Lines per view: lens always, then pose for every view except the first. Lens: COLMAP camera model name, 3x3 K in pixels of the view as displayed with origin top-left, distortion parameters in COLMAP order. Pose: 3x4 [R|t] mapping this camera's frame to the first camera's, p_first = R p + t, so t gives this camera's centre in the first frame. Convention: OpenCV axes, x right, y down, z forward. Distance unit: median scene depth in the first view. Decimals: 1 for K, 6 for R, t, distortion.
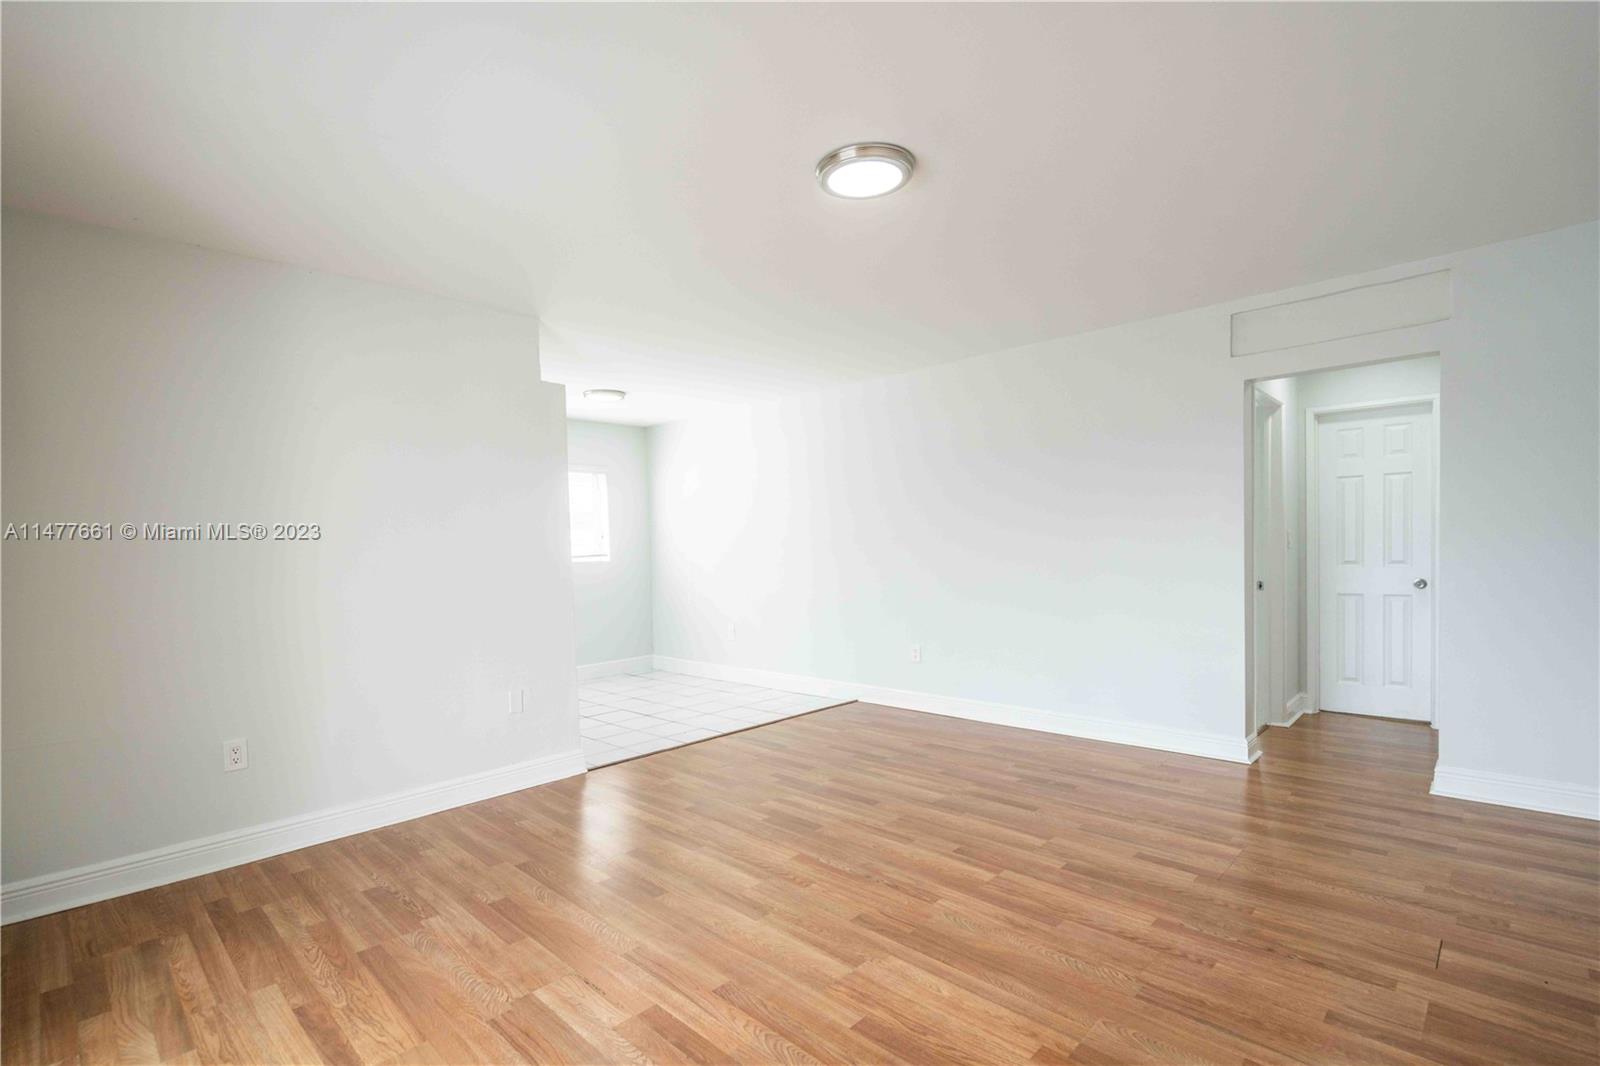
lens RADIAL K [[741.2, 0, 796.4], [0, 741.2, 564.0], [0, 0, 1]] dist [-0.000166, 0.000094]
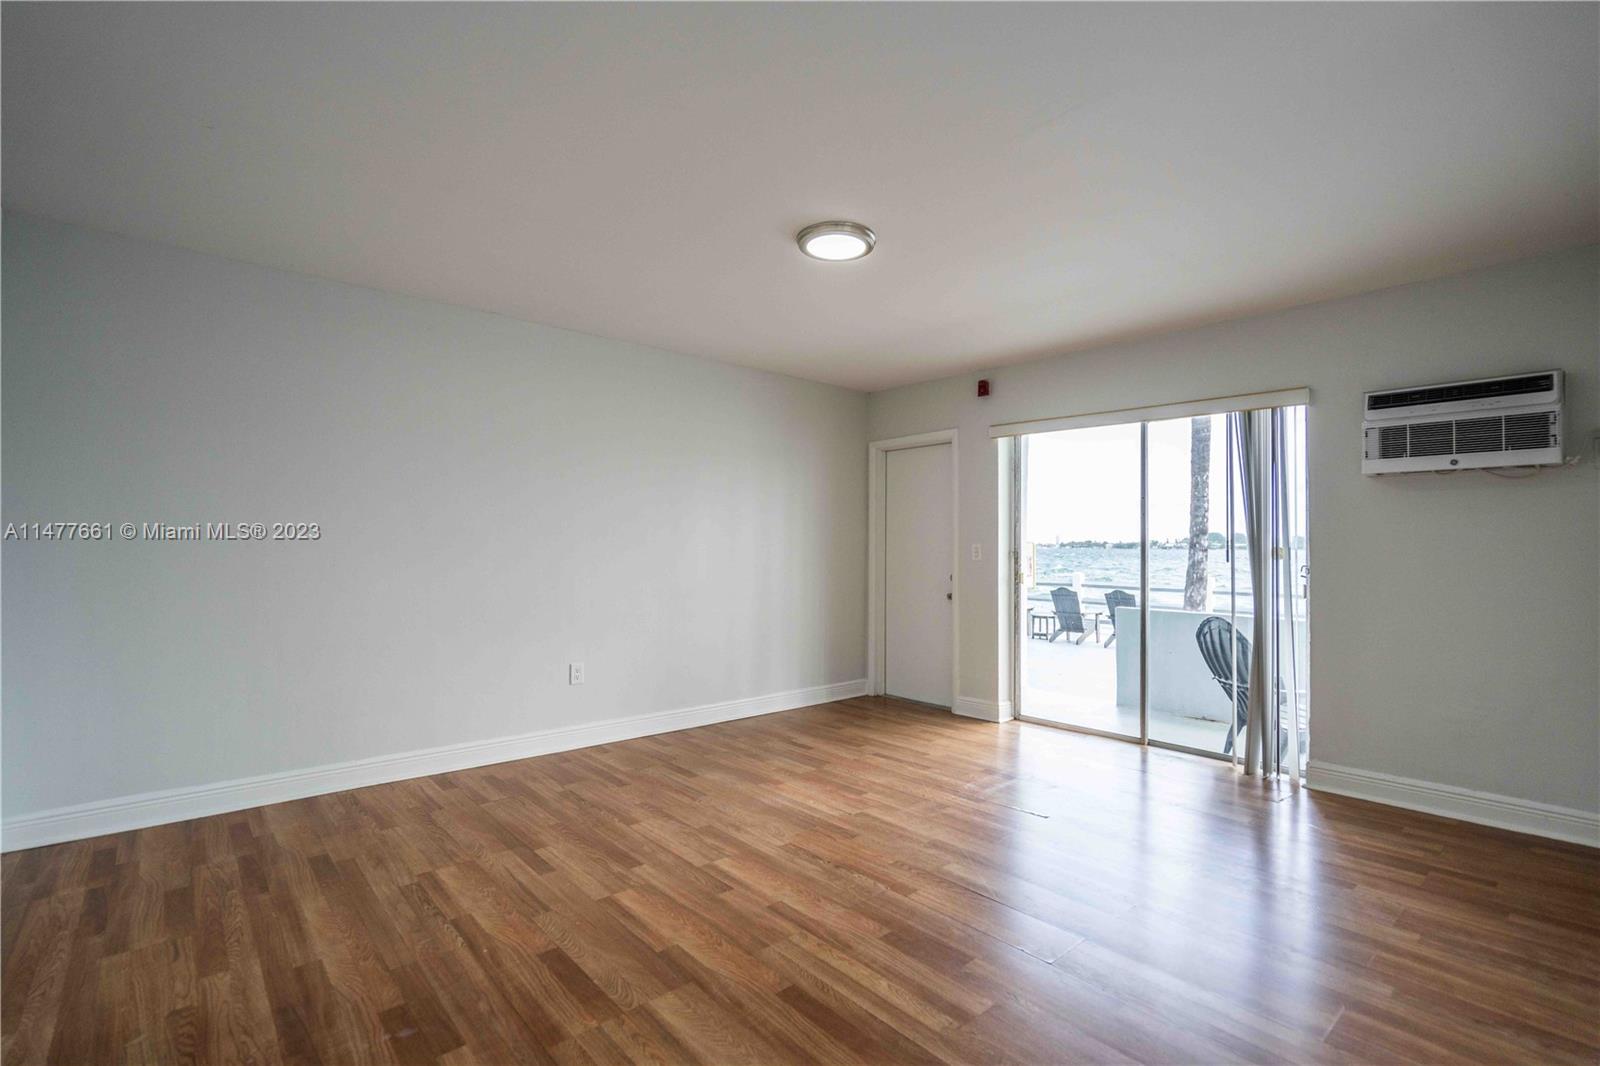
lens RADIAL K [[733.1, 0, 800.5], [0, 733.1, 536.3], [0, 0, 1]] dist [-0.004218, 0.000159]
pose [[-0.996319, 0.021062, 0.083091, 0.052670], [0.021894, 0.999719, 0.009118, -0.040361], [-0.082876, 0.010903, -0.996500, 1.968875]]
